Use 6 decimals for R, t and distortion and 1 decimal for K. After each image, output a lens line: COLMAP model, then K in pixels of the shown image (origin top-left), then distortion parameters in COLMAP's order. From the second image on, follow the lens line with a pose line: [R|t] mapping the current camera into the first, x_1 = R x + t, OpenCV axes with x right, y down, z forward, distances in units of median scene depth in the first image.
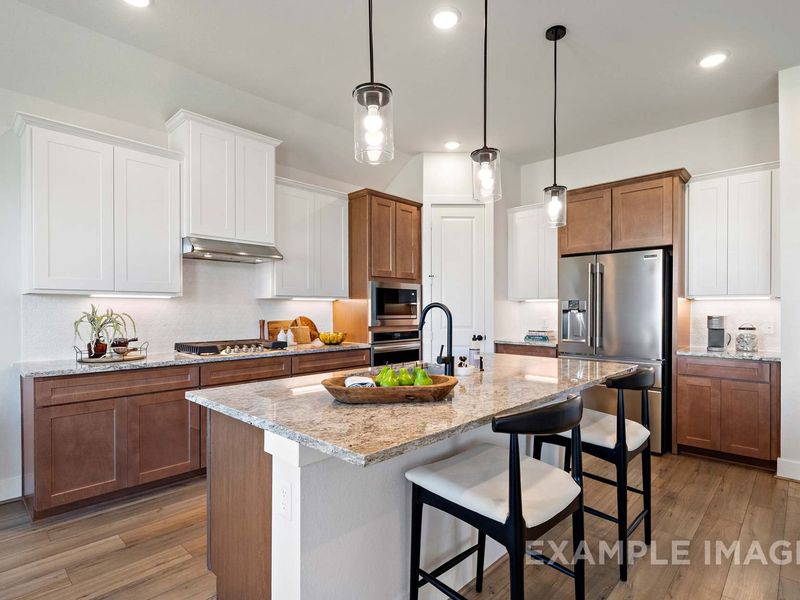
lens RADIAL K [[452.7, 0, 401.0], [0, 452.7, 304.7], [0, 0, 1]] dist [0.008558, 0.000739]
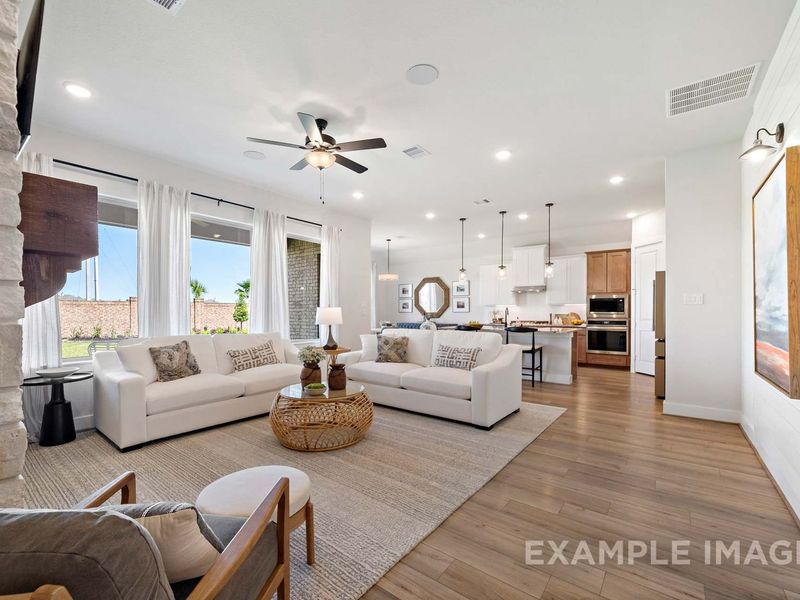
lens RADIAL K [[348.8, 0, 403.0], [0, 348.8, 310.7], [0, 0, 1]] dist [-0.000469, 0.000375]
pose [[0.081503, 0.005284, -0.996659, 1.489026], [0.019993, 0.999776, 0.006936, -0.011121], [0.996473, -0.020491, 0.081380, 0.012761]]
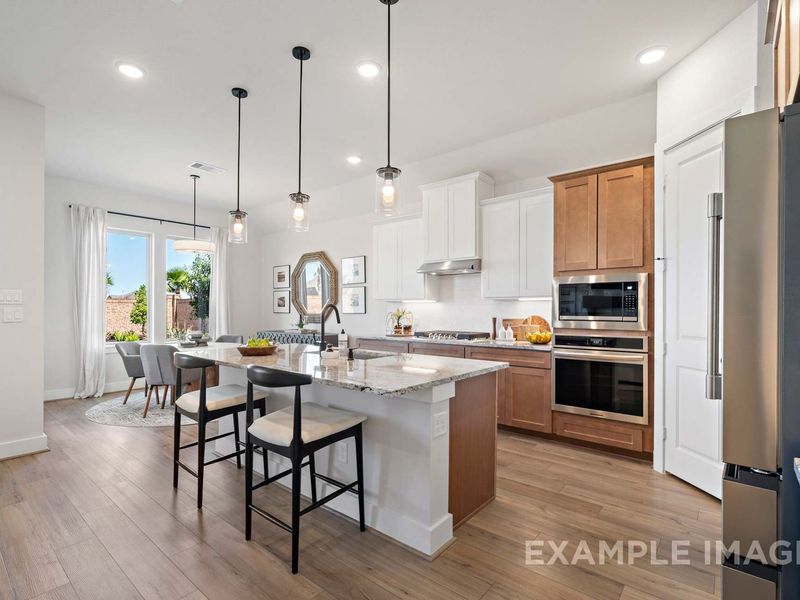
lens RADIAL K [[397.3, 0, 401.9], [0, 397.3, 306.3], [0, 0, 1]] dist [-0.001887, -0.000505]
pose [[0.038985, -0.001112, -0.999239, 0.721169], [0.018112, 0.999836, -0.000406, -0.000347], [0.999076, -0.018082, 0.038999, 0.666216]]
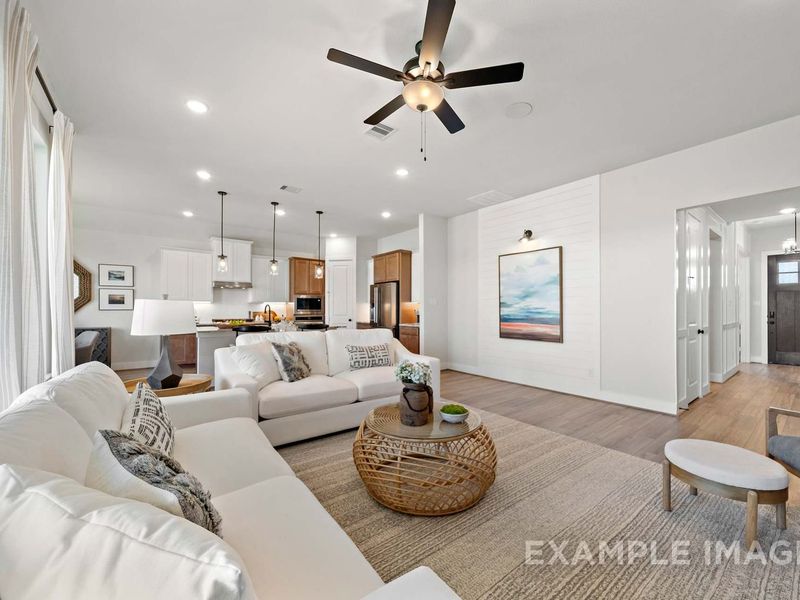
lens RADIAL K [[326.3, 0, 395.3], [0, 326.3, 302.0], [0, 0, 1]] dist [-0.003464, -0.000123]
pose [[0.979738, 0.004230, -0.200241, 0.806950], [-0.004670, 0.999988, -0.001725, -0.016902], [0.200231, 0.002625, 0.979745, -0.587515]]
